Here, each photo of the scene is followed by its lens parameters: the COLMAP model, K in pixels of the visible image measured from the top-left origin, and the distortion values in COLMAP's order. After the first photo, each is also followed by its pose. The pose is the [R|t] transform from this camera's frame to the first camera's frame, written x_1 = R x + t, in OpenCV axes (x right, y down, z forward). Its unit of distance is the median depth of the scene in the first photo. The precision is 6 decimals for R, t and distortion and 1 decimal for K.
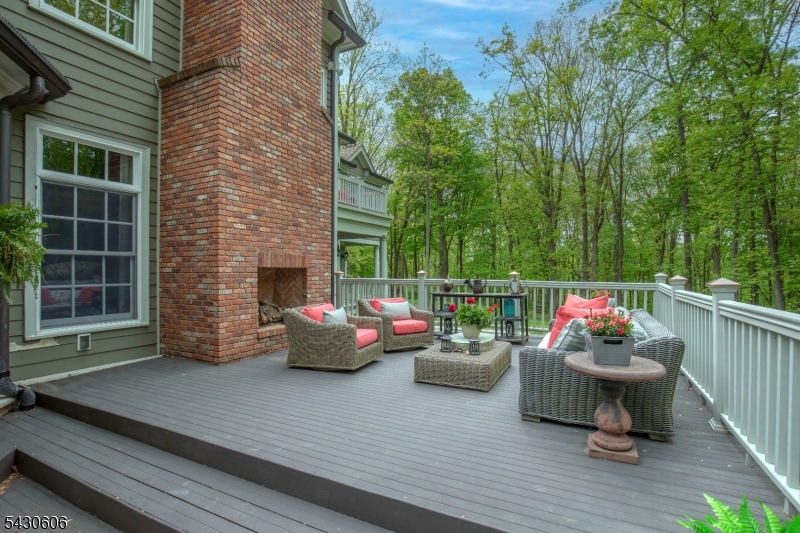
lens RADIAL K [[387.2, 0, 400.0], [0, 387.2, 266.5], [0, 0, 1]] dist [-0.000719, -0.000197]
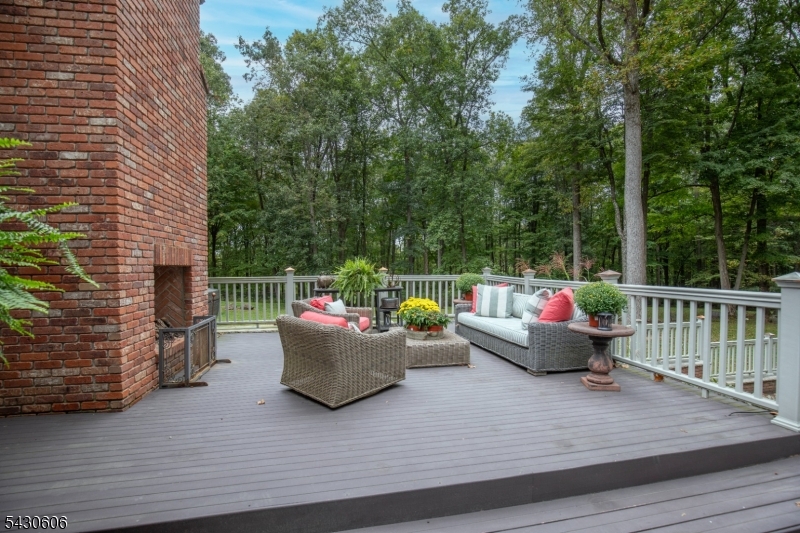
lens RADIAL K [[362.6, 0, 400.0], [0, 362.6, 266.5], [0, 0, 1]] dist [-0.002087, -0.000417]
pose [[0.769890, -0.008716, 0.638117, -0.478217], [0.003668, 0.999951, 0.009233, -0.000068], [-0.638166, -0.004768, 0.769884, 0.199901]]
